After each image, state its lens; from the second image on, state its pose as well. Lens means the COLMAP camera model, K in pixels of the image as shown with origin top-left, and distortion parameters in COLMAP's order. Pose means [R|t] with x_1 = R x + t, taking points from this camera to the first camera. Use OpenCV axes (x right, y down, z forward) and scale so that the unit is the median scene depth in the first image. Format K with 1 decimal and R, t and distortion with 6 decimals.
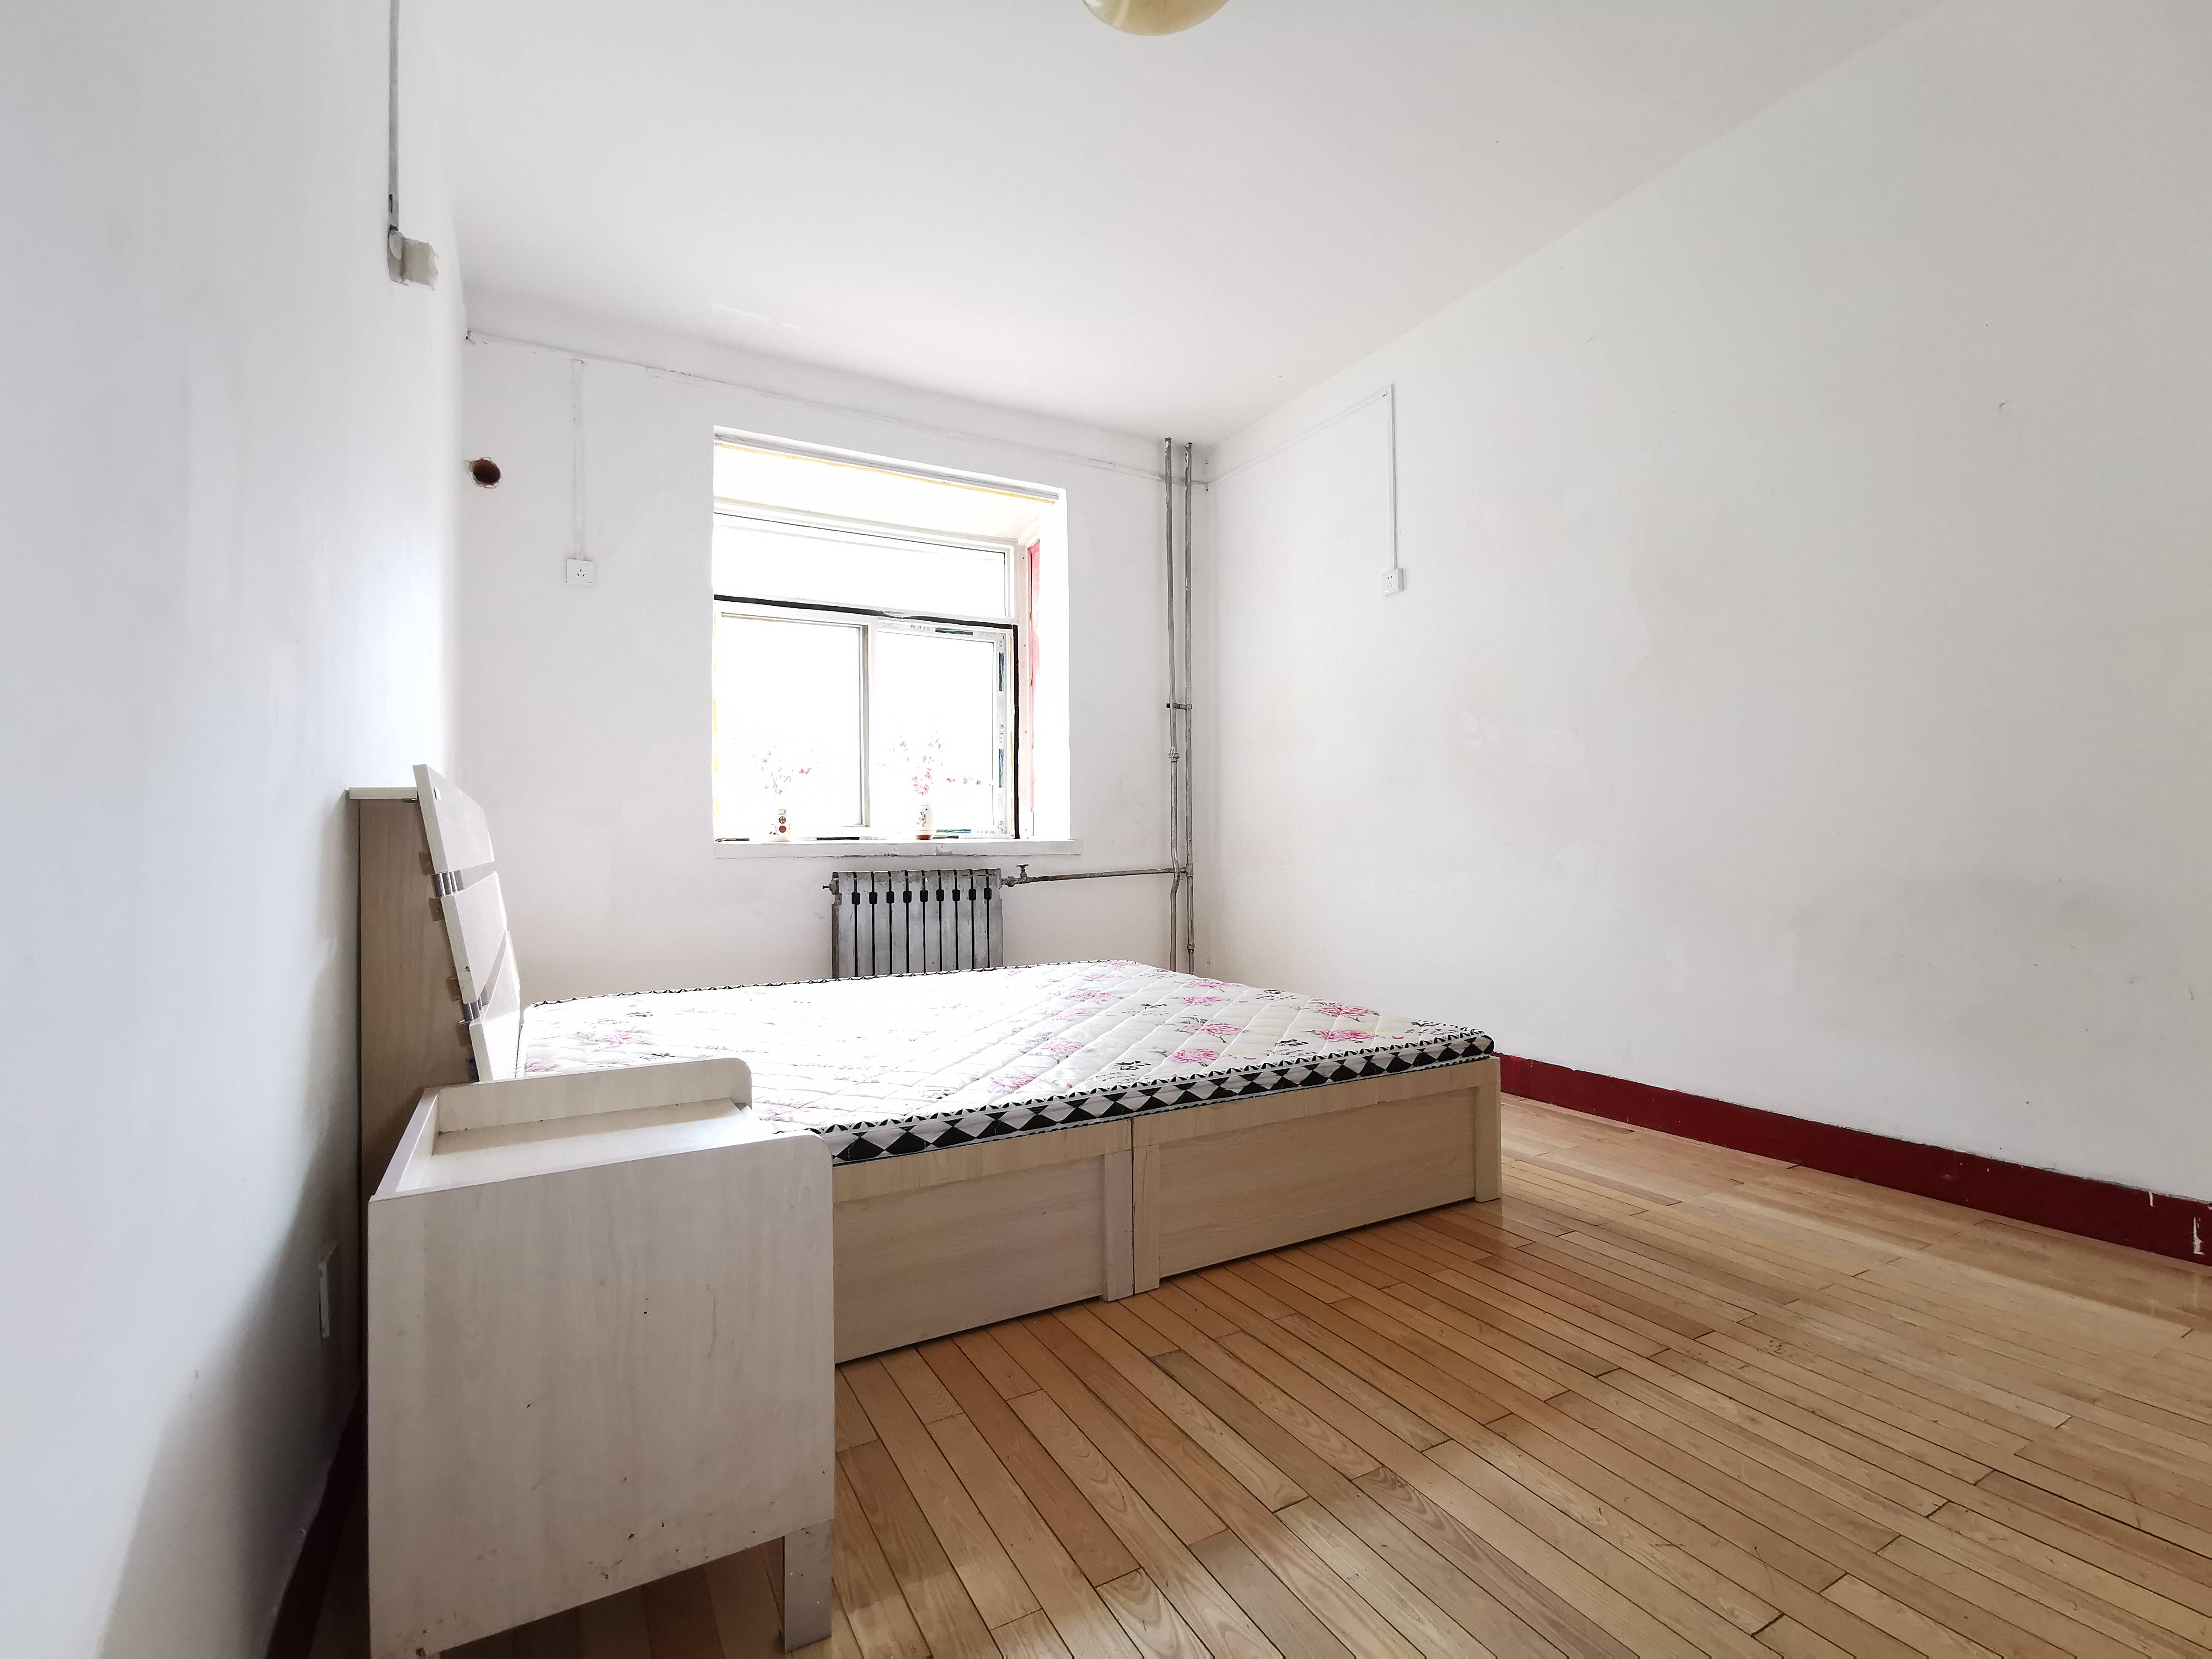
lens RADIAL K [[1009.5, 0, 1106.0], [0, 1009.5, 829.5], [0, 0, 1]] dist [0.018100, -0.008837]
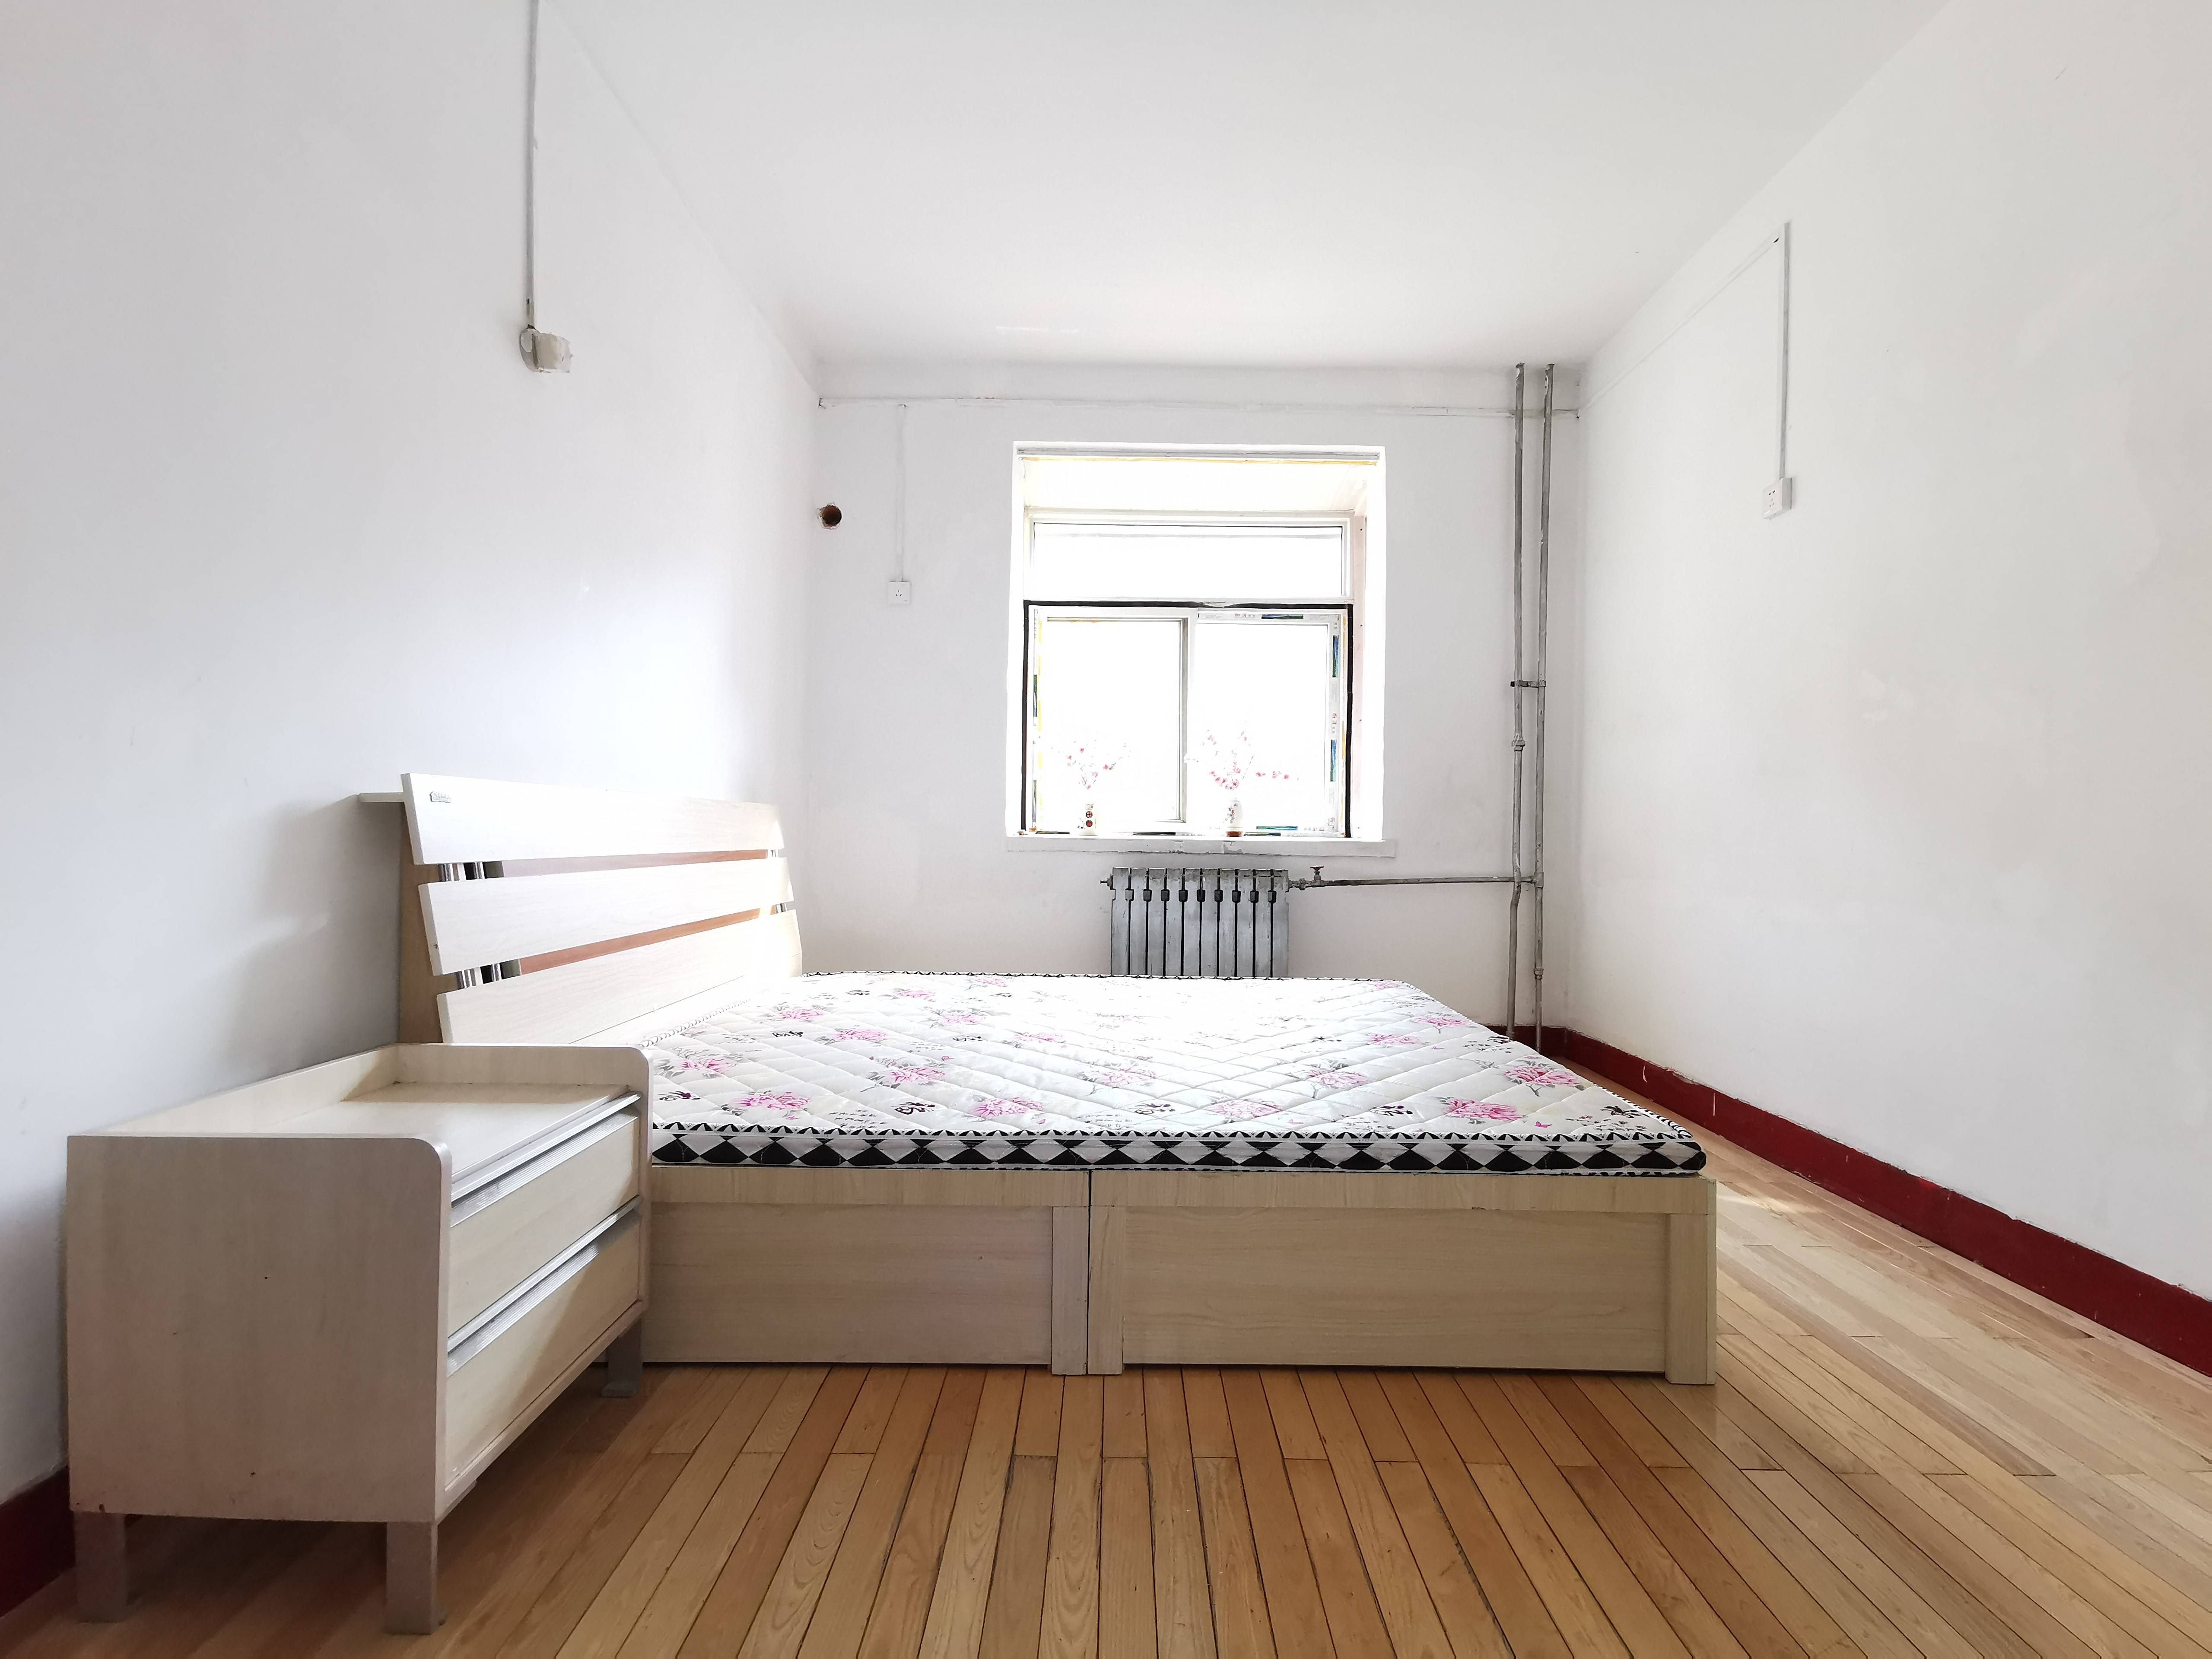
lens RADIAL K [[1008.6, 0, 1106.0], [0, 1008.6, 829.5], [0, 0, 1]] dist [0.000197, 0.018904]
pose [[0.874930, 0.018172, -0.483908, 0.194100], [-0.014193, 0.999829, 0.011885, -0.006975], [0.484041, -0.003530, 0.875038, 0.110075]]
